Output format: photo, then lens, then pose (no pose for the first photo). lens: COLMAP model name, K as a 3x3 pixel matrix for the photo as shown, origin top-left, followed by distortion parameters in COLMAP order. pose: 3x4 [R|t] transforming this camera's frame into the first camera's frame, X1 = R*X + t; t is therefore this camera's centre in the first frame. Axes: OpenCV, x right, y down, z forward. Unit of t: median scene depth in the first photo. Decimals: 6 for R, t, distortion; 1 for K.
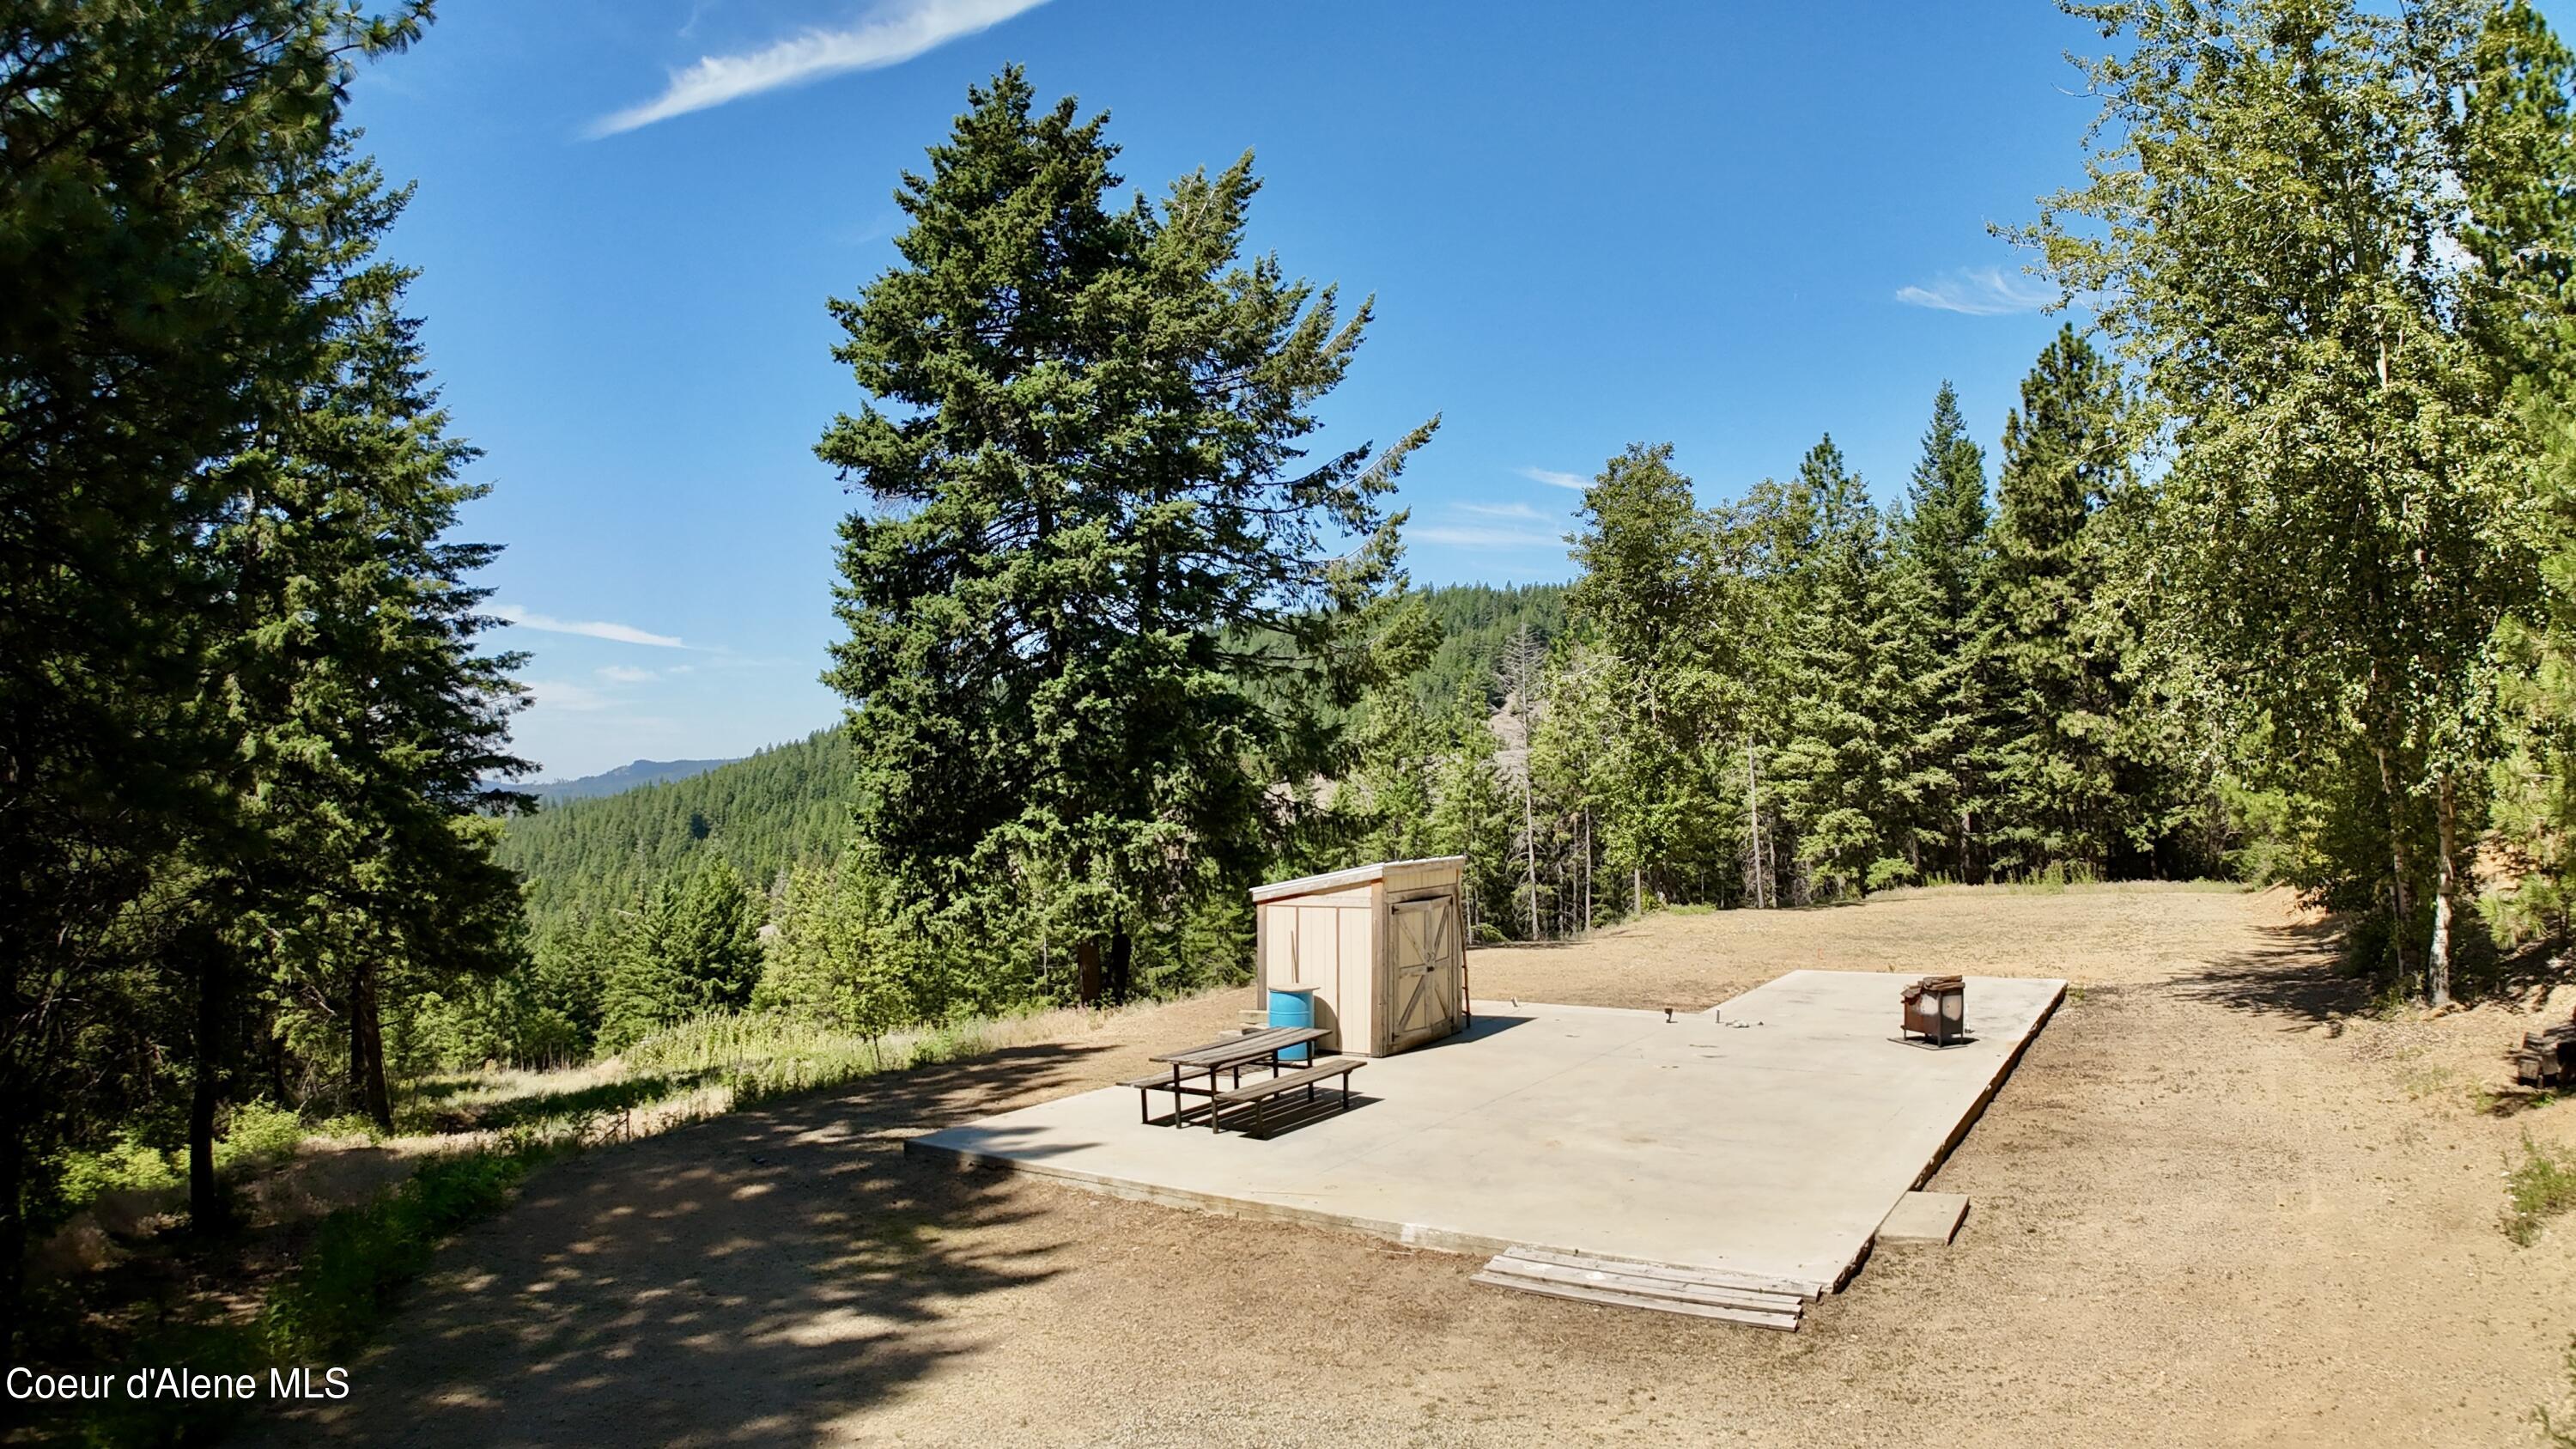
lens RADIAL K [[1594.3, 0, 1288.0], [0, 1594.3, 724.5], [0, 0, 1]] dist [-0.196212, 0.030071]
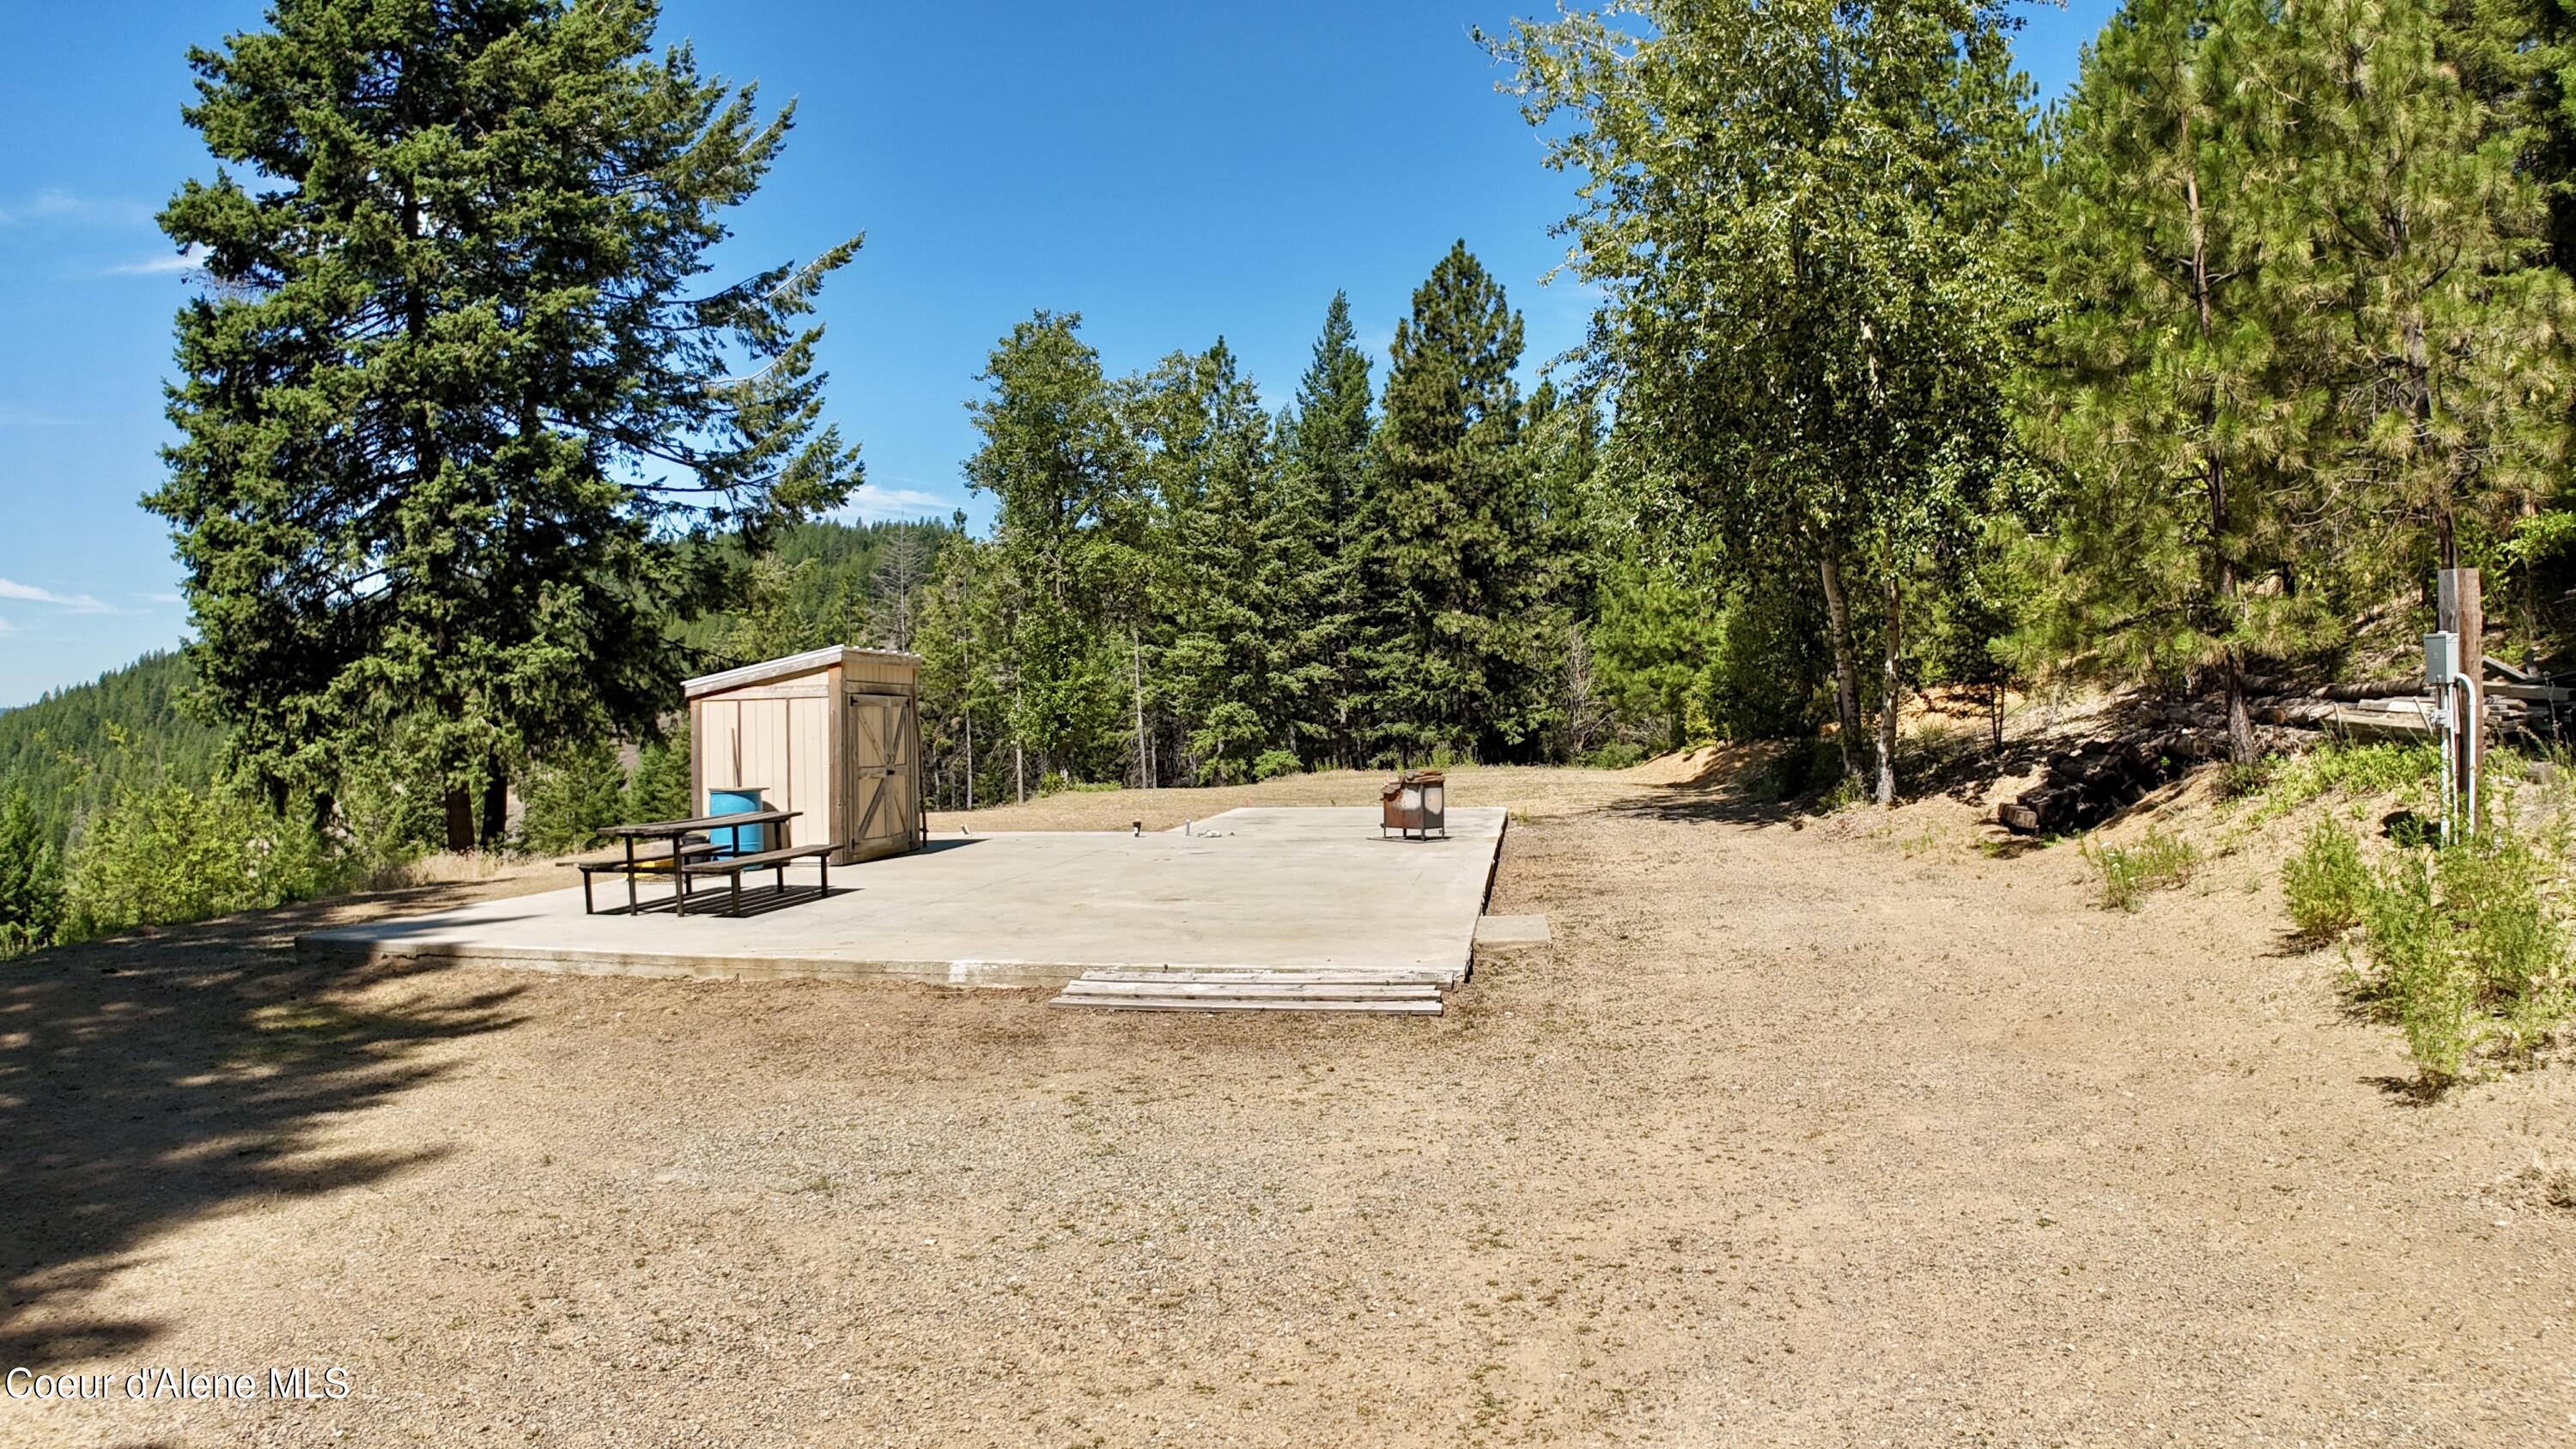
lens RADIAL K [[1581.3, 0, 1316.6], [0, 1581.3, 734.4], [0, 0, 1]] dist [-0.166151, 0.003909]
pose [[0.910807, -0.006885, 0.412776, -0.030429], [-0.010414, 0.999160, 0.039643, 0.052014], [-0.412702, -0.040406, 0.909970, 0.049194]]
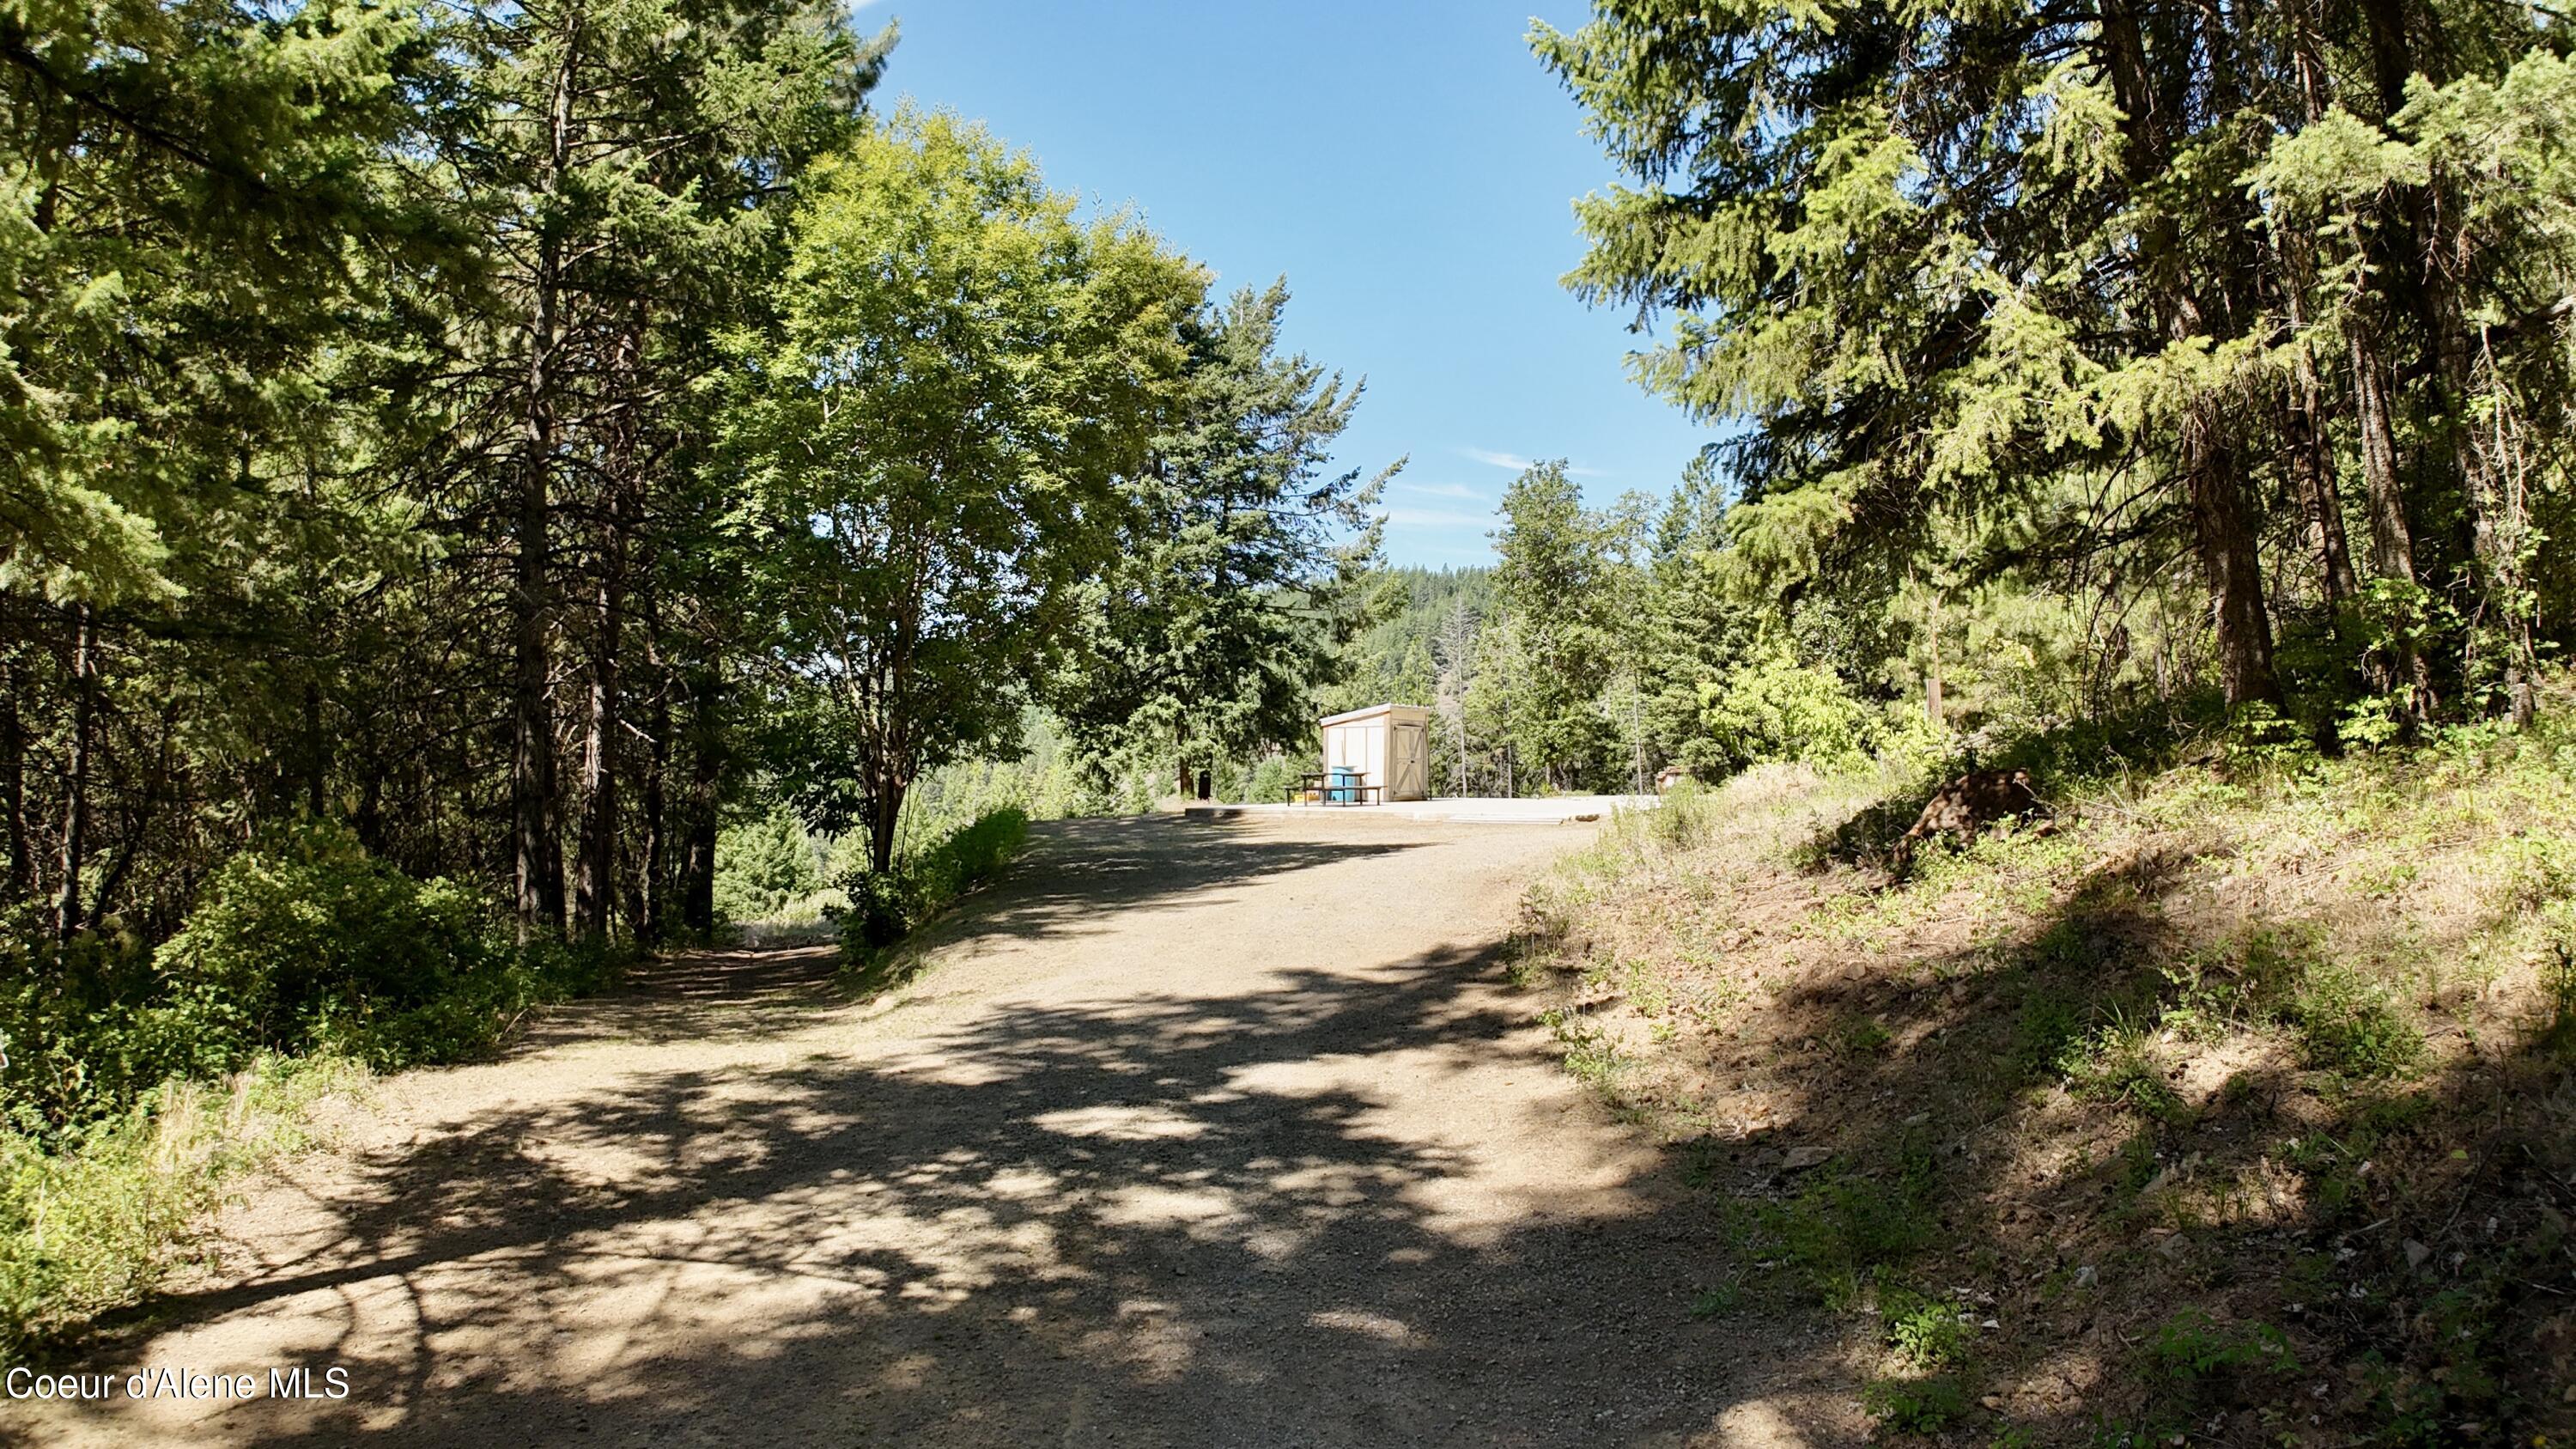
lens RADIAL K [[1594.3, 0, 1288.0], [0, 1594.3, 724.5], [0, 0, 1]] dist [-0.196212, 0.030071]
pose [[0.999099, 0.008846, 0.041502, -0.076279], [-0.009332, 0.999890, 0.011536, 0.047434], [-0.041395, -0.011913, 0.999072, -0.498485]]
